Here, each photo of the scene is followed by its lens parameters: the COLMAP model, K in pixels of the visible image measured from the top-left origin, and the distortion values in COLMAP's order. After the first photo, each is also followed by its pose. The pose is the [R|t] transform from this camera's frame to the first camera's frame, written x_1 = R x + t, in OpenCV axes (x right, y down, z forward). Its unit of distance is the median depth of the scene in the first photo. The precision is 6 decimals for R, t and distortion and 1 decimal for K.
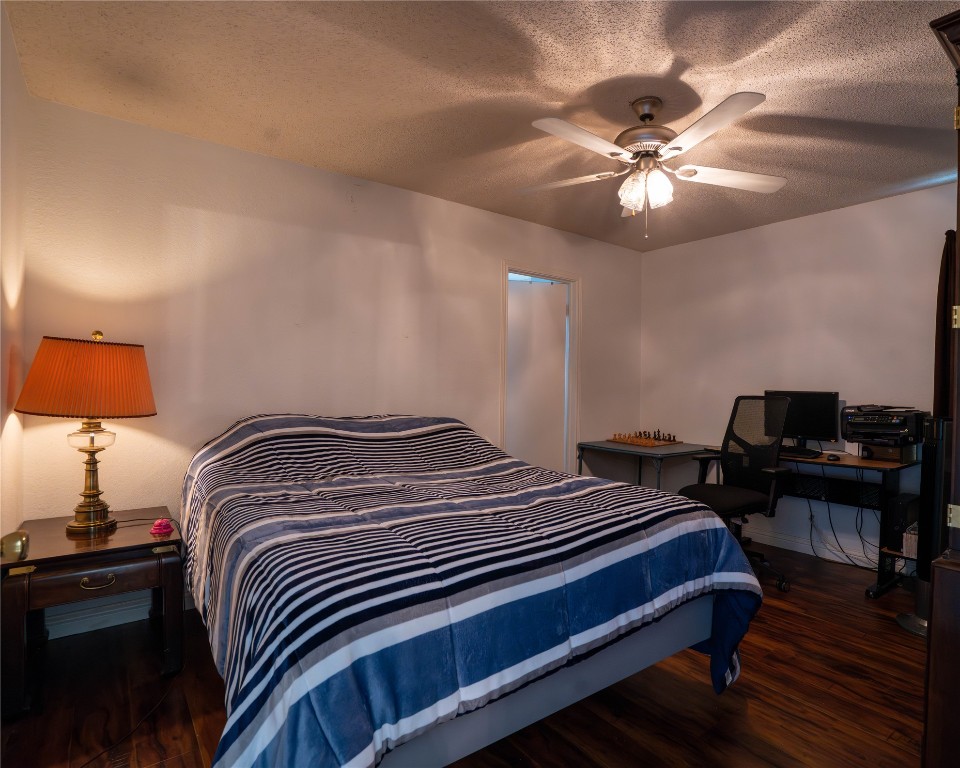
lens RADIAL K [[539.0, 0, 480.0], [0, 539.0, 384.0], [0, 0, 1]] dist [-0.051059, 0.000606]
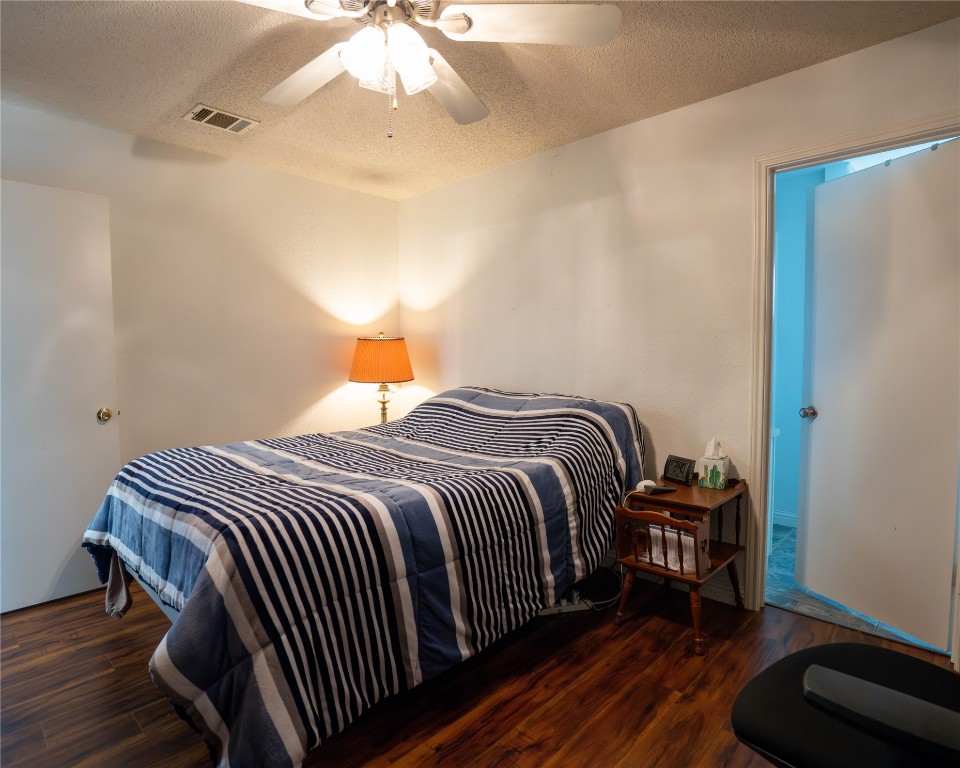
lens RADIAL K [[539.0, 0, 480.0], [0, 539.0, 384.0], [0, 0, 1]] dist [-0.051059, 0.000606]
pose [[0.175246, 0.051907, -0.983155, 1.053678], [0.027227, 0.997972, 0.057543, -0.025832], [0.984148, -0.036853, 0.173477, 0.996854]]
